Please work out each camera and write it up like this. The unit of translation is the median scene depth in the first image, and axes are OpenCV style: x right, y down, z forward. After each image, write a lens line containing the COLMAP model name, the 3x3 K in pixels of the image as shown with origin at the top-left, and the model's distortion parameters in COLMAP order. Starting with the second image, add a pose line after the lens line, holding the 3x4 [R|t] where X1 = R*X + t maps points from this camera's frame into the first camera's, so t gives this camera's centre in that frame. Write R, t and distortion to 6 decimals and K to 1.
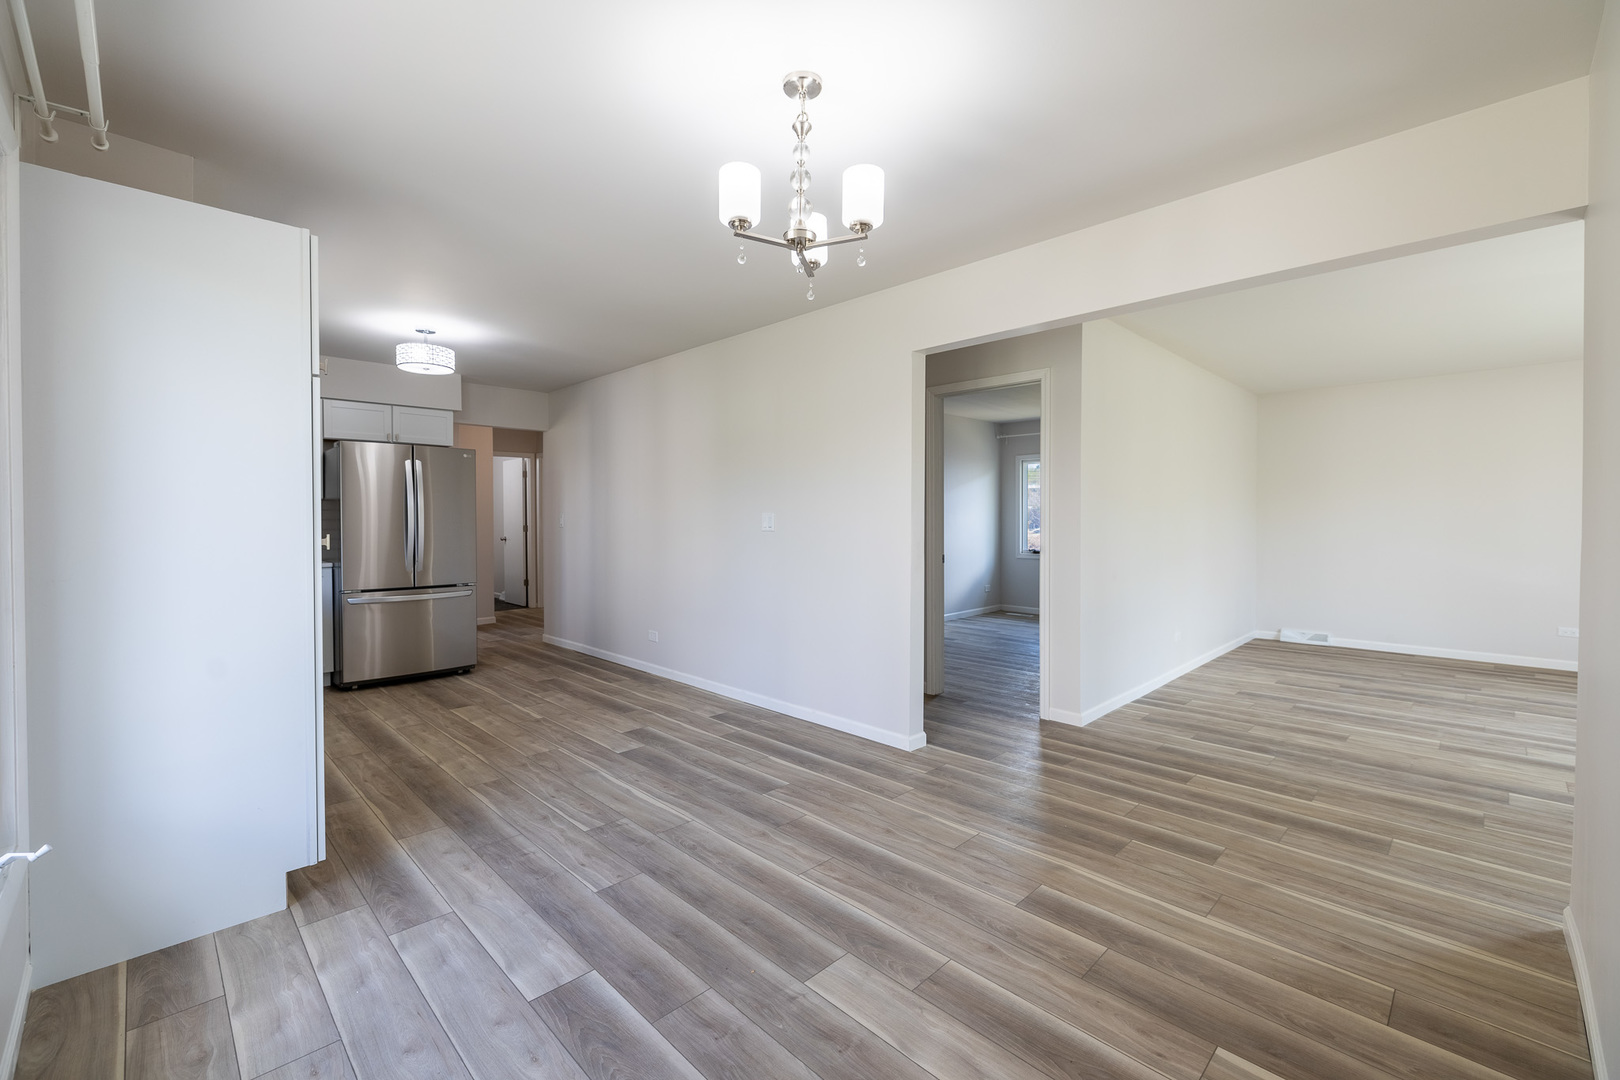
lens RADIAL K [[682.1, 0, 803.9], [0, 682.1, 526.9], [0, 0, 1]] dist [-0.000762, 0.000916]
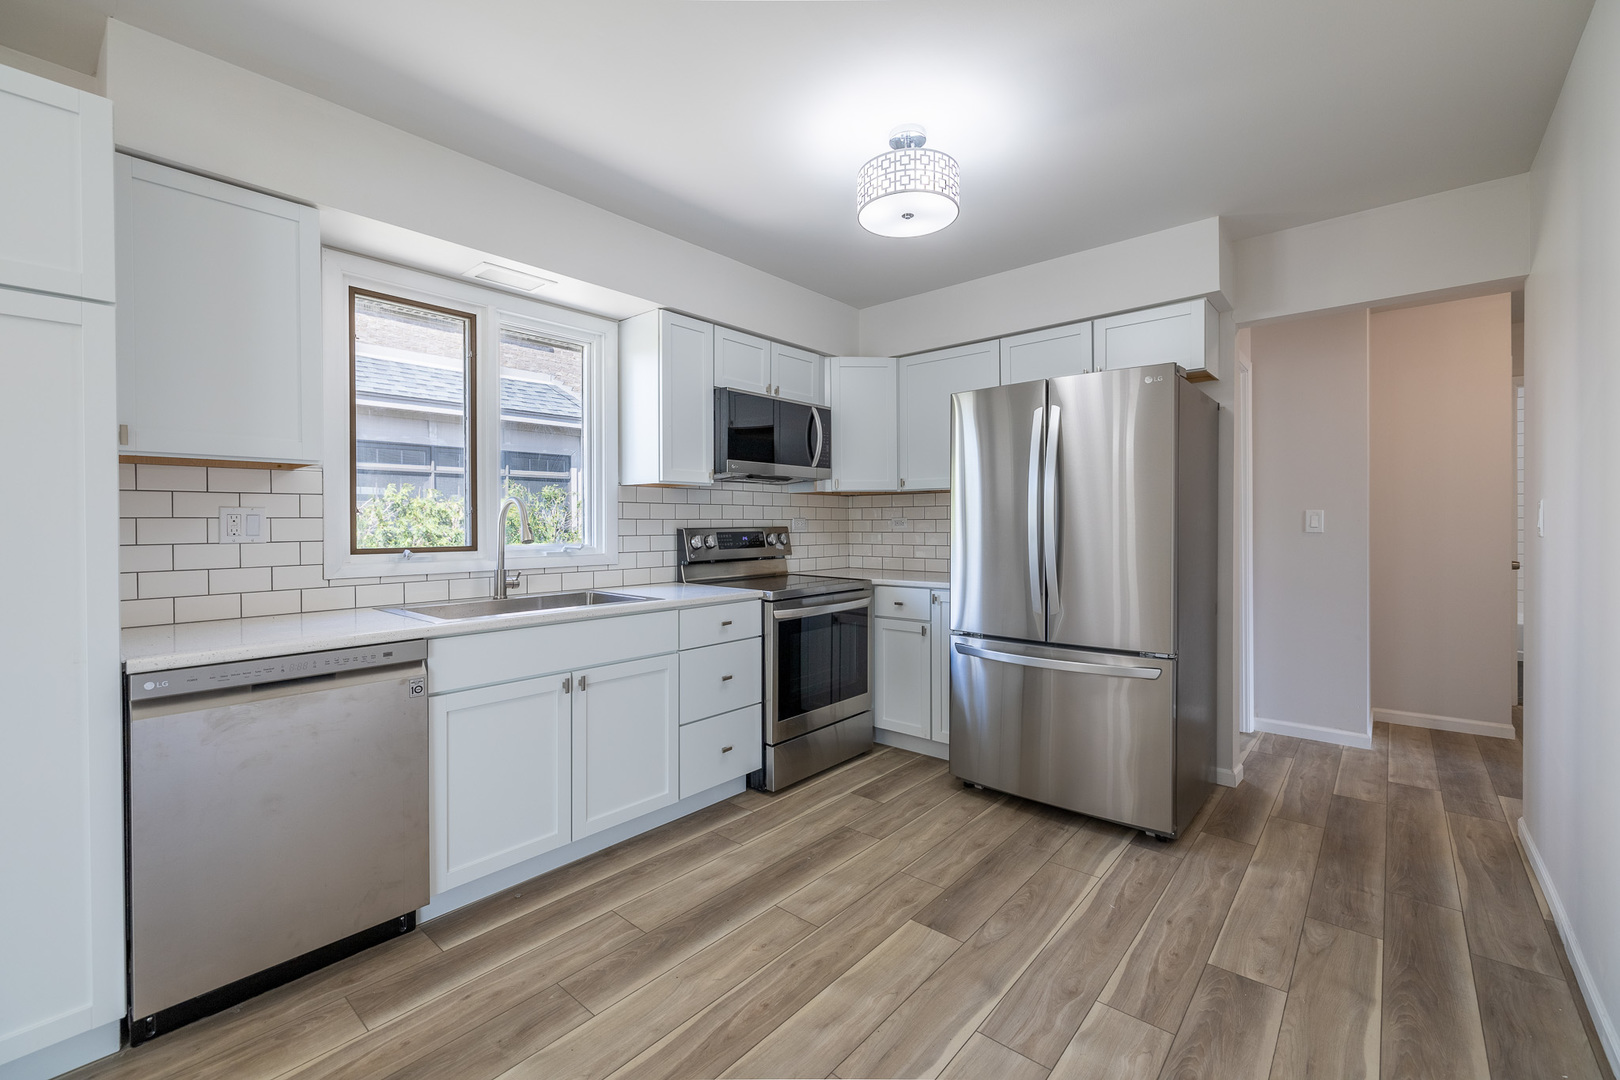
lens RADIAL K [[682.1, 0, 815.5], [0, 682.1, 538.3], [0, 0, 1]] dist [-0.000762, 0.000916]
pose [[0.092911, 0.026804, -0.995314, -0.080958], [-0.009944, 0.999613, 0.025991, -0.010132], [0.995625, 0.007482, 0.093142, 1.159826]]
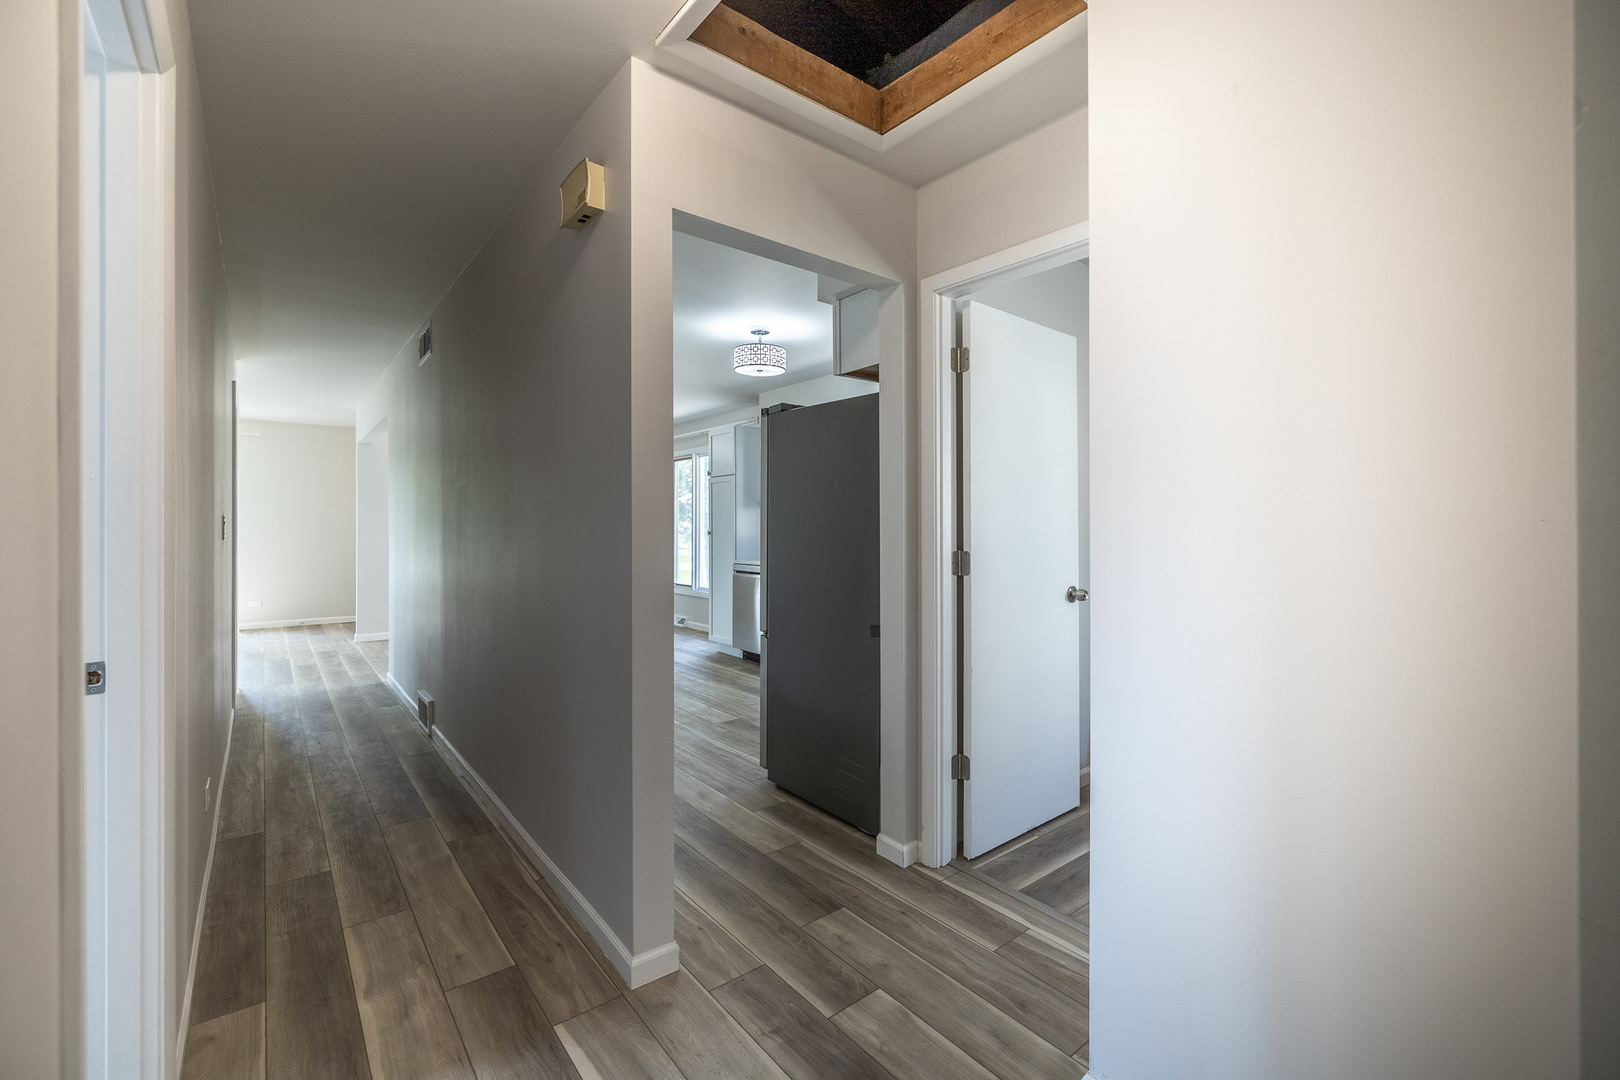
lens RADIAL K [[682.1, 0, 805.3], [0, 682.1, 525.3], [0, 0, 1]] dist [-0.000762, 0.000916]
pose [[-0.995354, 0.001078, 0.096277, -0.943868], [0.002390, 0.999906, 0.013514, -0.035609], [-0.096254, 0.013681, -0.995263, 2.604252]]
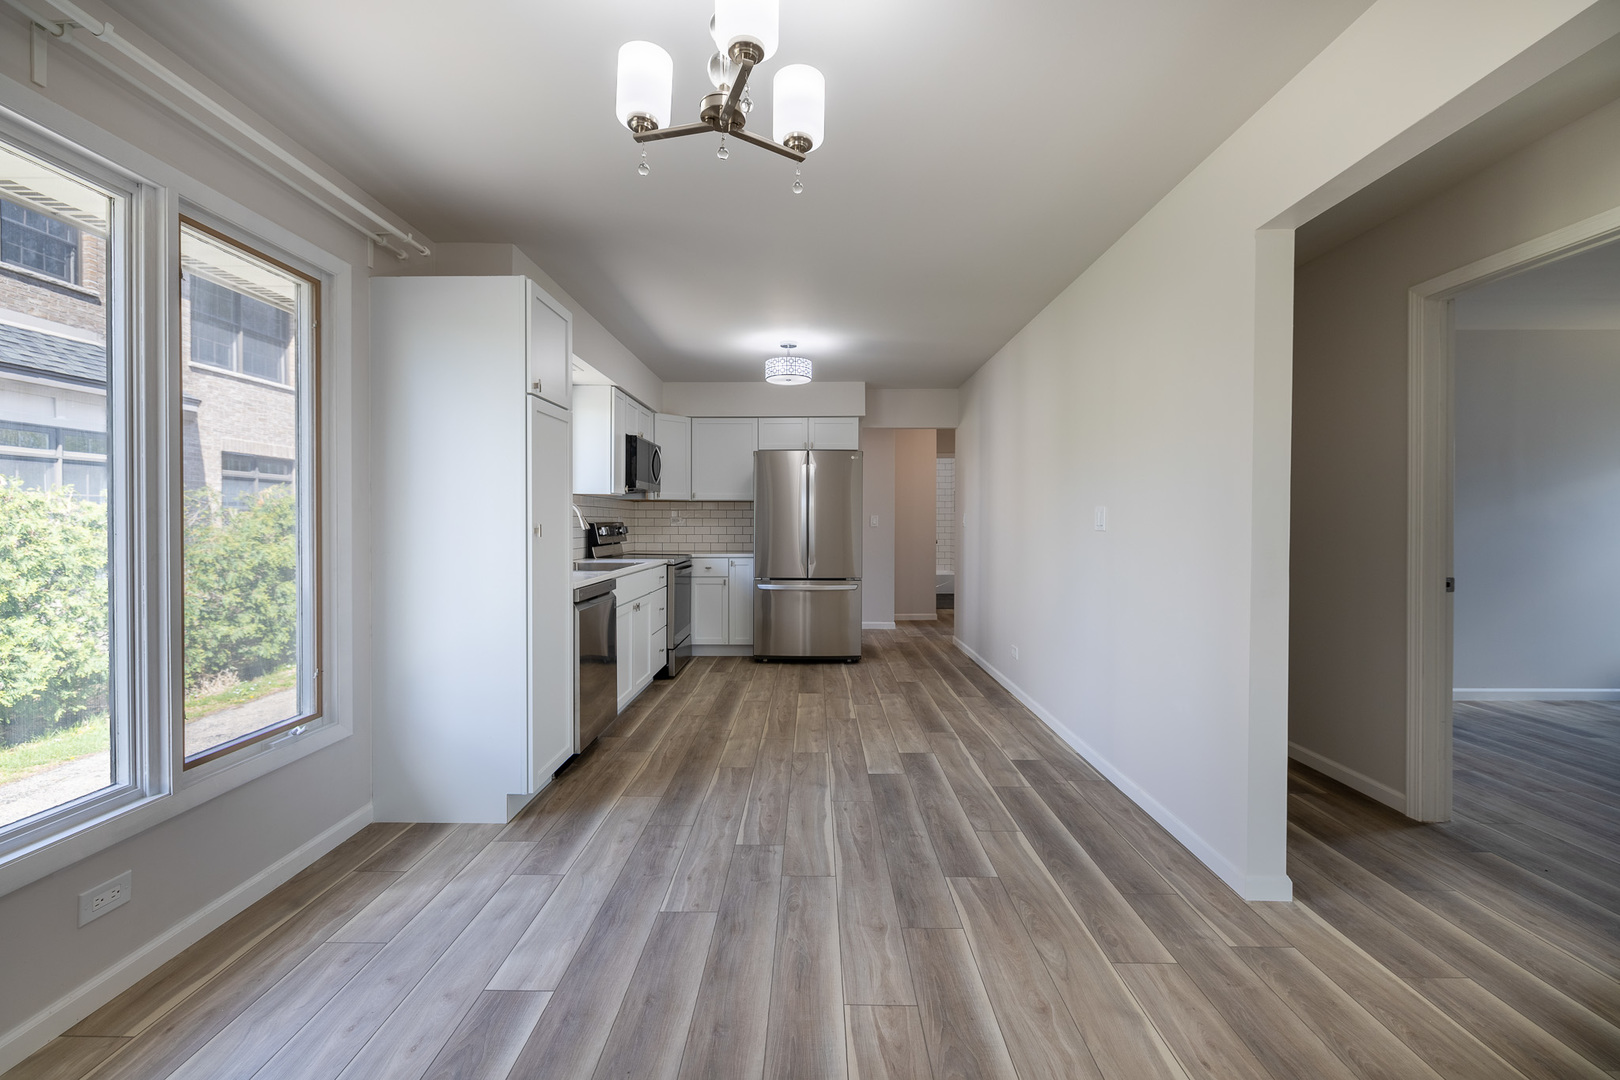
lens RADIAL K [[682.1, 0, 810.4], [0, 682.1, 528.3], [0, 0, 1]] dist [-0.000762, 0.000916]
pose [[0.705001, 0.009661, -0.709140, 0.329154], [-0.011322, 0.999933, 0.002367, 0.006494], [0.709116, 0.006360, 0.705063, 0.327033]]
